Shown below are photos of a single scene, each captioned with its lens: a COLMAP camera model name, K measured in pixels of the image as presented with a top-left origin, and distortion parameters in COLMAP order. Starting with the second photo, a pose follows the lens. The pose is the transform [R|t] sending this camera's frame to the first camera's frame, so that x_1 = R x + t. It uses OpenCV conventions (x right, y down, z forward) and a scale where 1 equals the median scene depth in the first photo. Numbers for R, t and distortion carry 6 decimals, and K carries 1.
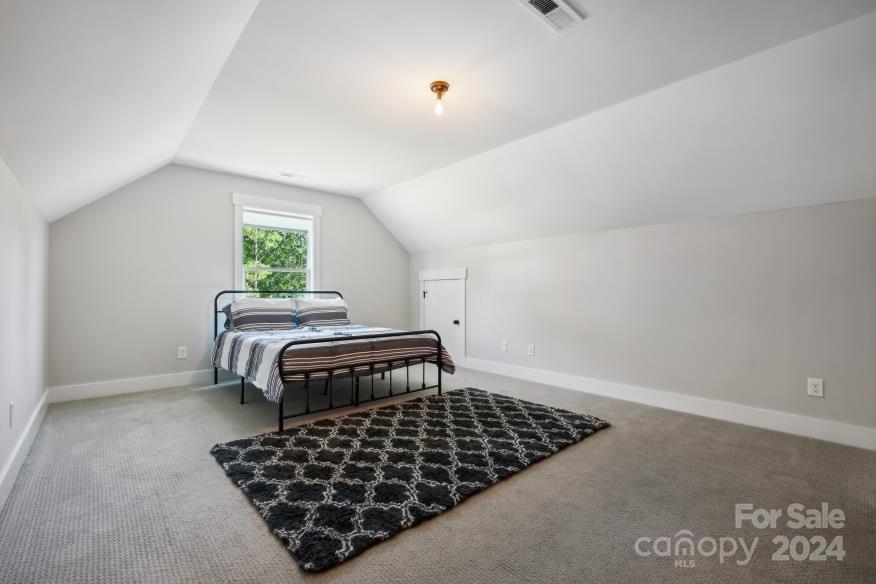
lens RADIAL K [[382.6, 0, 439.0], [0, 382.6, 293.0], [0, 0, 1]] dist [0.002058, -0.001305]
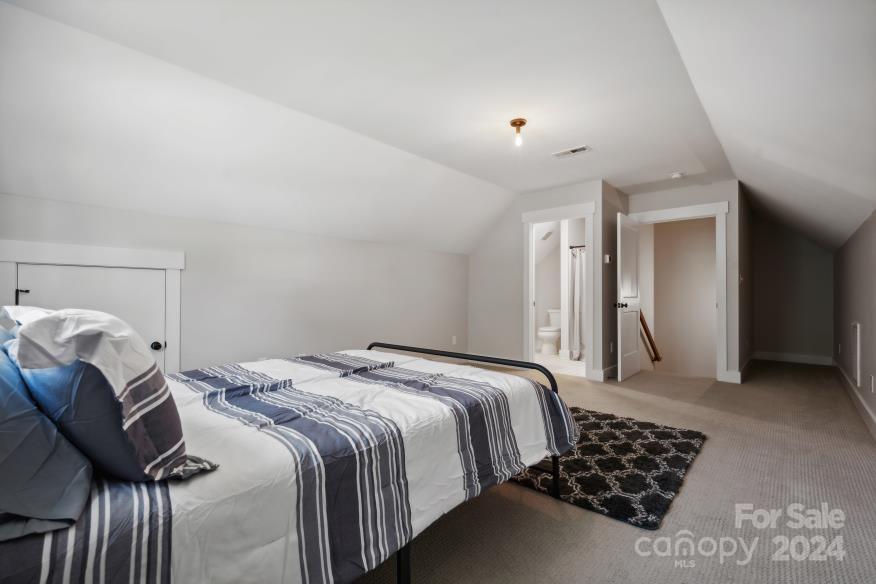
lens RADIAL K [[382.6, 0, 439.0], [0, 382.6, 290.7], [0, 0, 1]] dist [0.002058, -0.001305]
pose [[-0.089289, -0.004217, 0.995997, -1.303996], [-0.005300, 0.999979, 0.003759, -0.022144], [-0.995992, -0.004943, -0.089309, 1.516449]]
